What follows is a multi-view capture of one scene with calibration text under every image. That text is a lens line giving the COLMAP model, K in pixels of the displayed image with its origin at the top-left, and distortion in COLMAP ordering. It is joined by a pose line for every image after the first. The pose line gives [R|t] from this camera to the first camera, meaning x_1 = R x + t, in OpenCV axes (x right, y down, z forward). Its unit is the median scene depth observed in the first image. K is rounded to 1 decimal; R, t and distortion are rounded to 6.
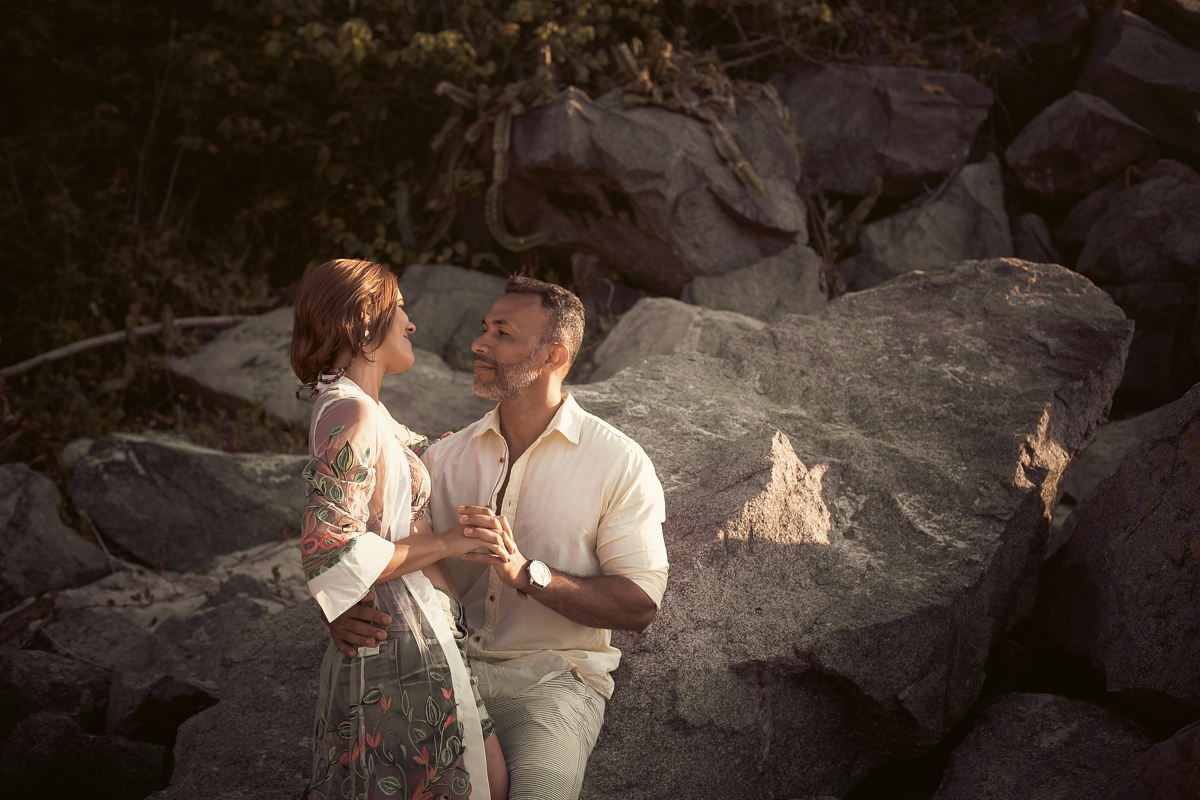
lens RADIAL K [[1758.5, 0, 600.0], [0, 1758.5, 400.0], [0, 0, 1]] dist [-0.134669, 0.100133]
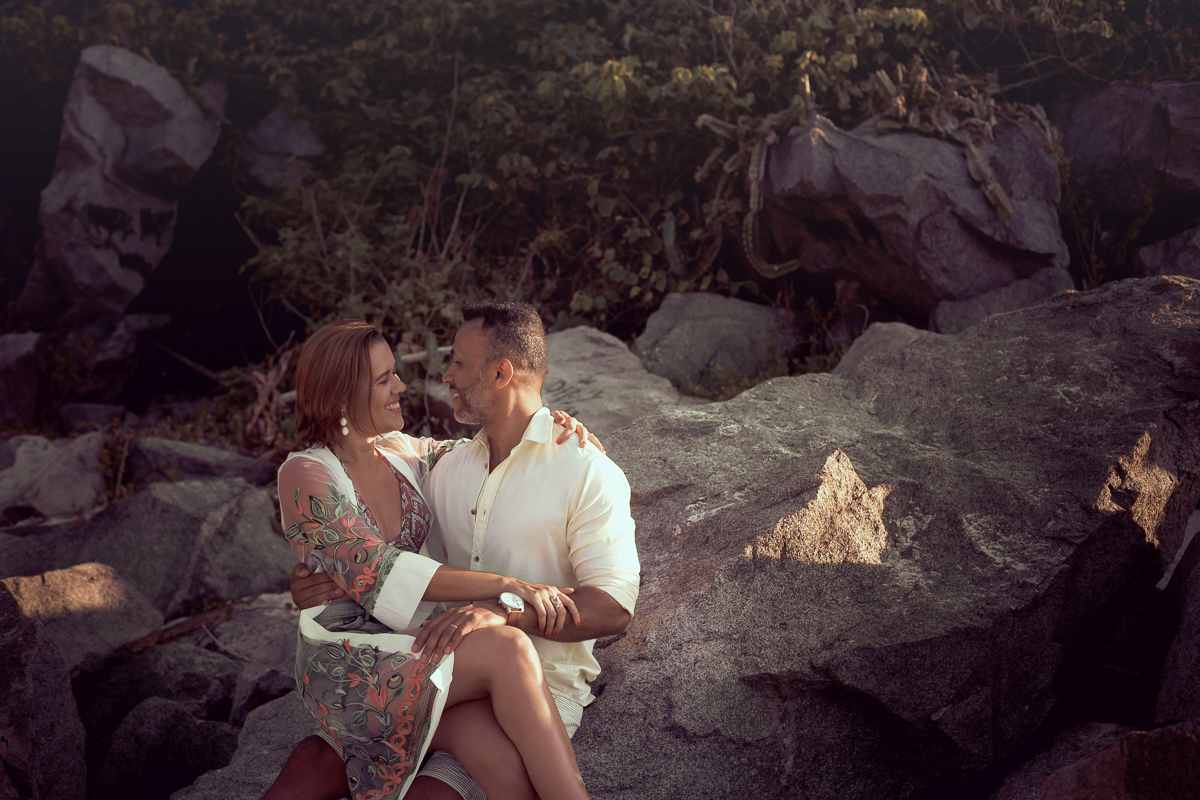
lens RADIAL K [[1758.5, 0, 600.0], [0, 1758.5, 400.0], [0, 0, 1]] dist [-0.134669, 0.100133]
pose [[0.965441, 0.000060, -0.260620, 0.188279], [-0.004844, 0.999831, -0.017712, 0.006258], [0.260575, 0.018362, 0.965279, -0.005267]]
